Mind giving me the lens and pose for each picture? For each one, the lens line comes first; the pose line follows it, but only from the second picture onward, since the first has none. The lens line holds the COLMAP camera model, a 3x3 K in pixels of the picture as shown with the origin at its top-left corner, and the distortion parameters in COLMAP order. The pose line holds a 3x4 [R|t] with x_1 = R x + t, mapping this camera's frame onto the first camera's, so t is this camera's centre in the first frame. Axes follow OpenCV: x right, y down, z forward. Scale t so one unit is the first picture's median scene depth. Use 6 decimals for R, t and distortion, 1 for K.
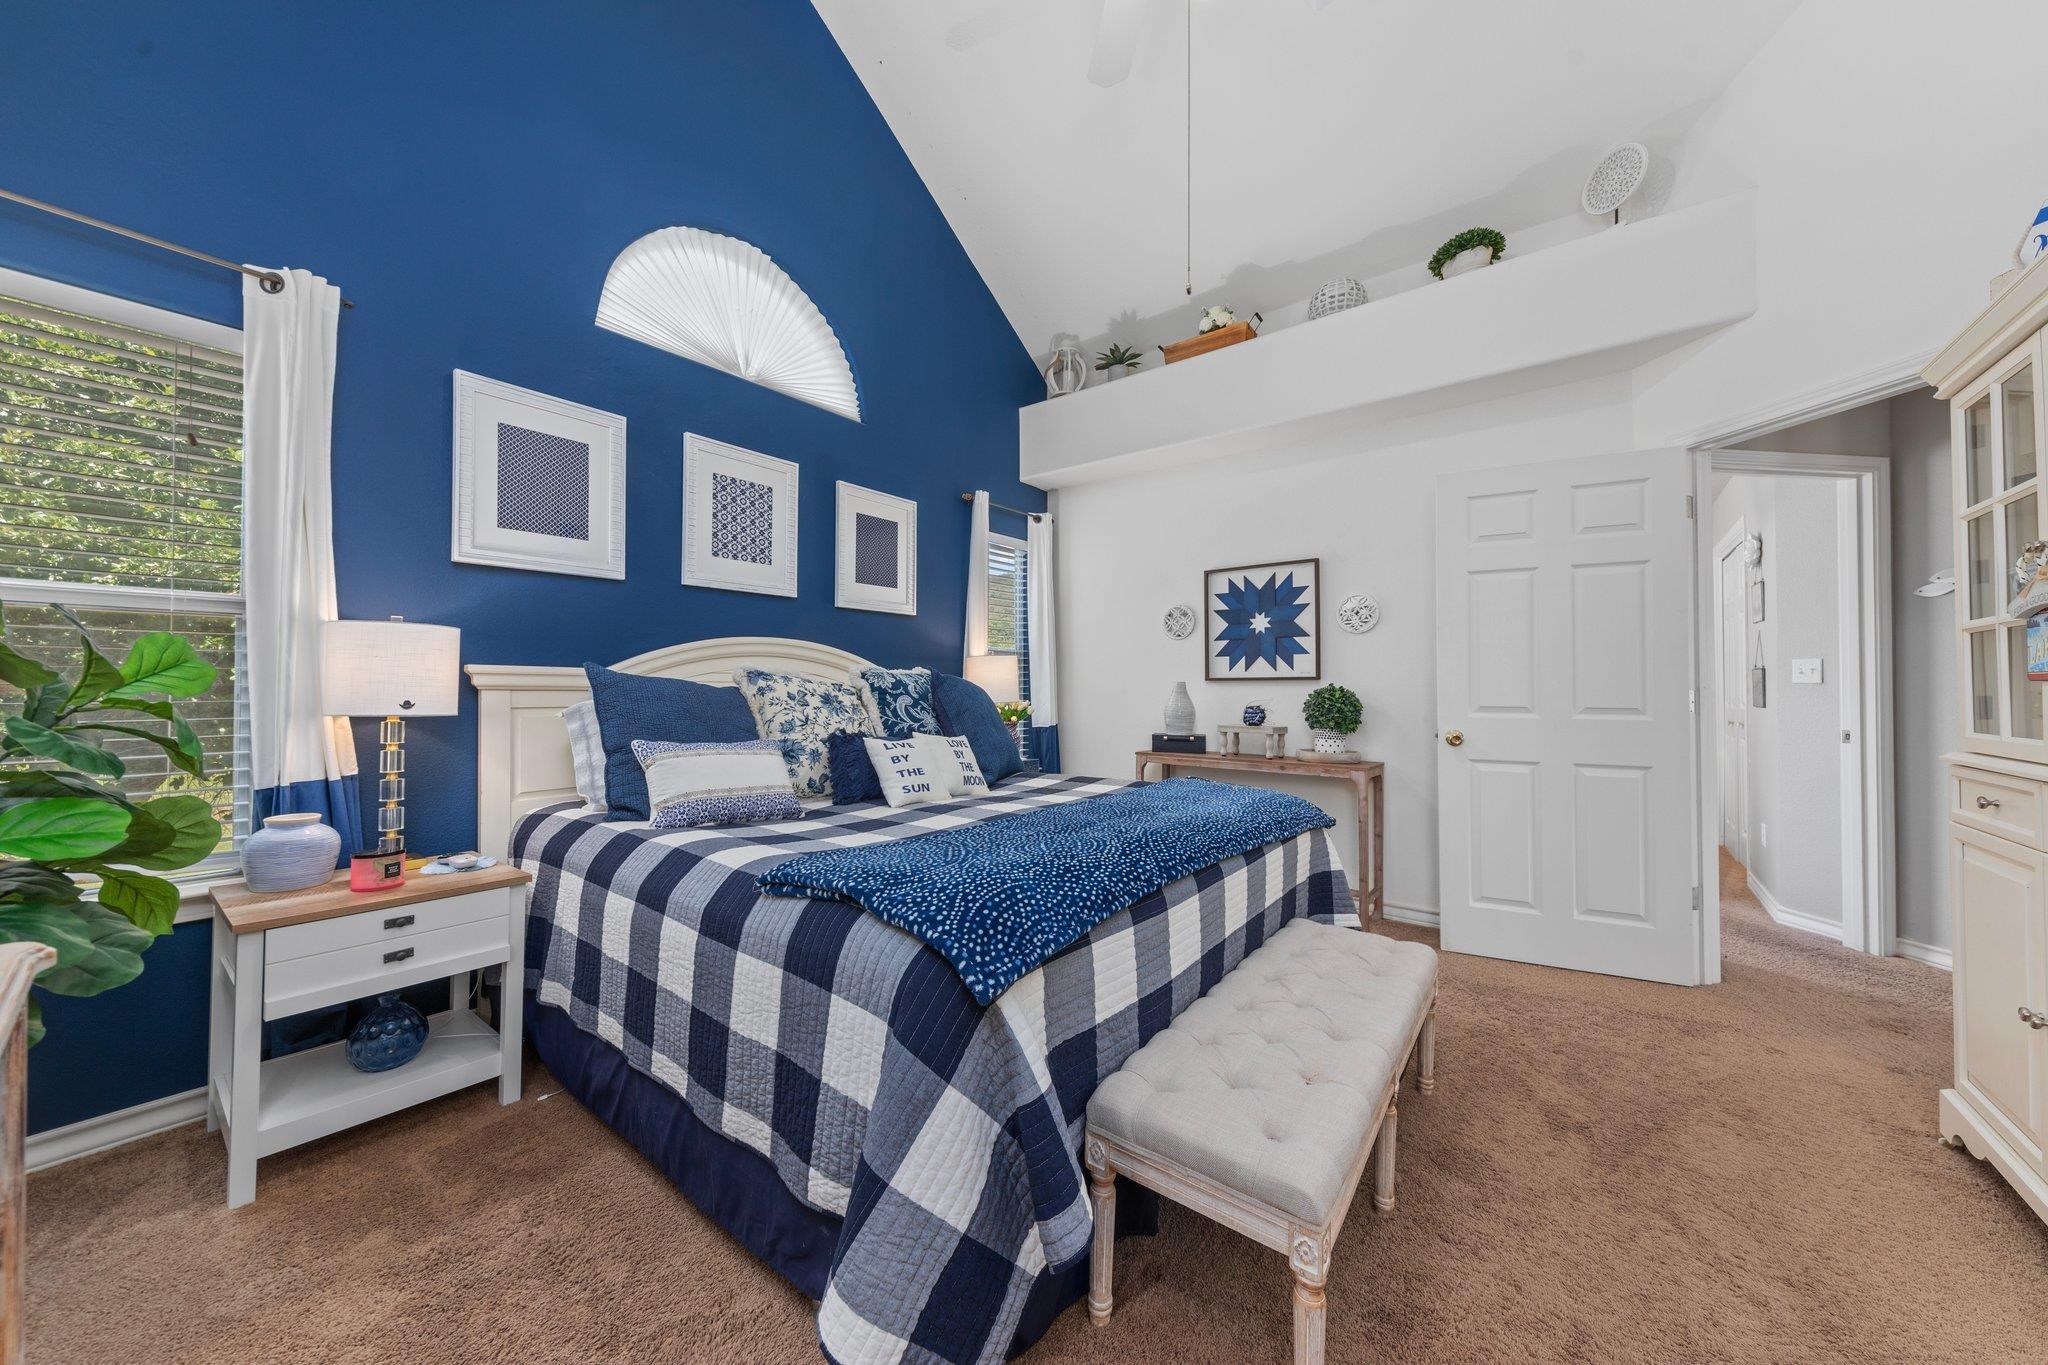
lens RADIAL K [[707.1, 0, 1032.0], [0, 707.1, 677.8], [0, 0, 1]] dist [-0.000743, -0.000443]
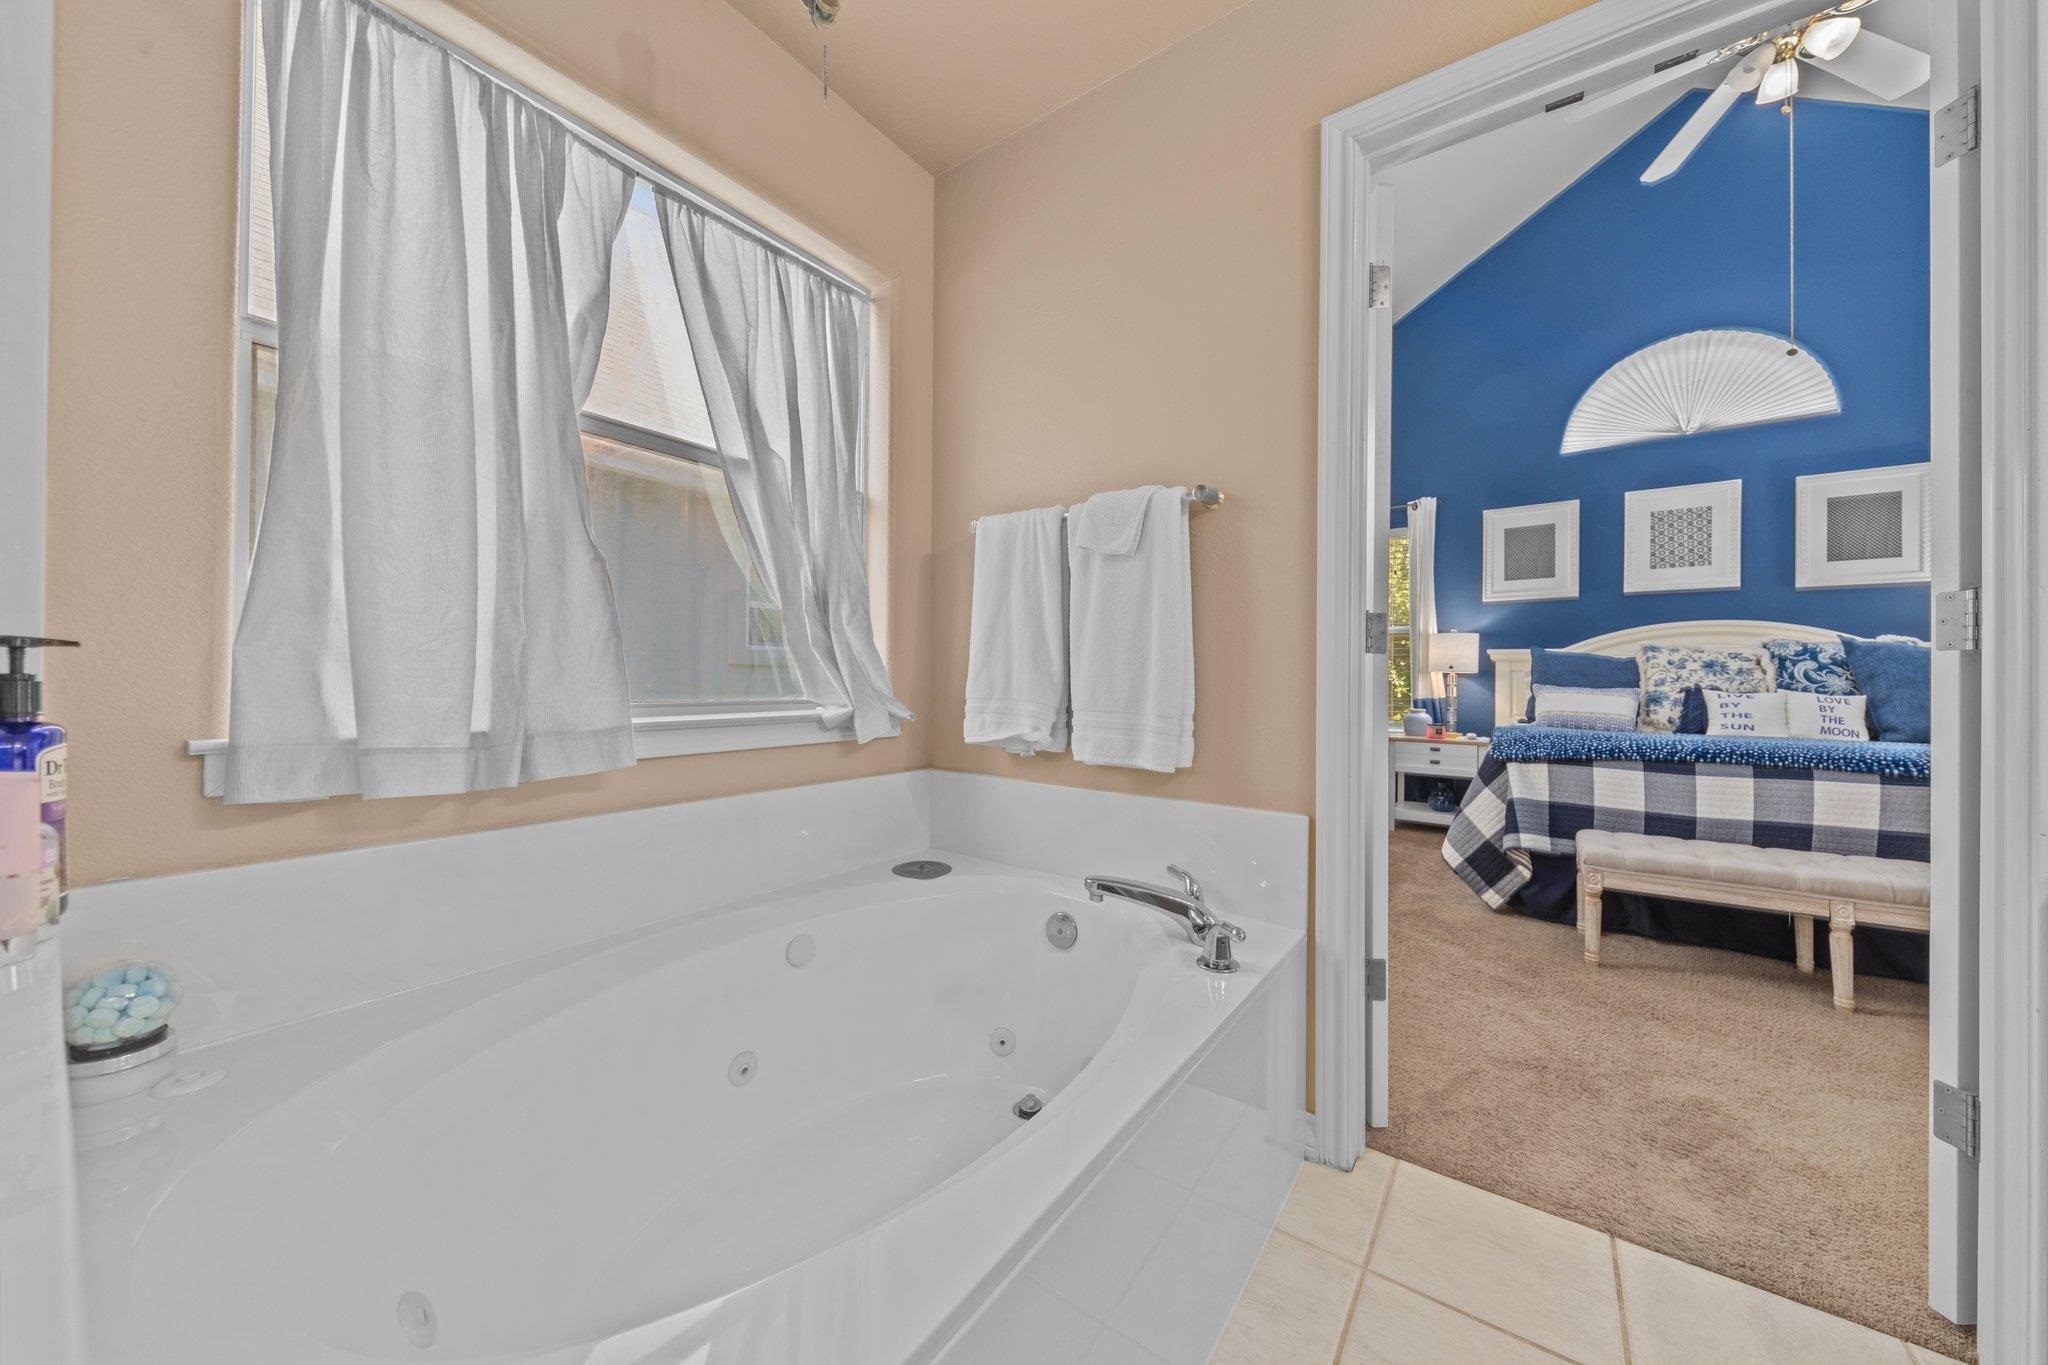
lens RADIAL K [[707.1, 0, 1032.0], [0, 707.1, 677.8], [0, 0, 1]] dist [-0.000743, -0.000443]
pose [[0.041115, -0.005685, -0.999138, 1.070479], [0.009166, 0.999944, -0.005312, 0.054032], [0.999112, -0.008940, 0.041164, -0.382529]]
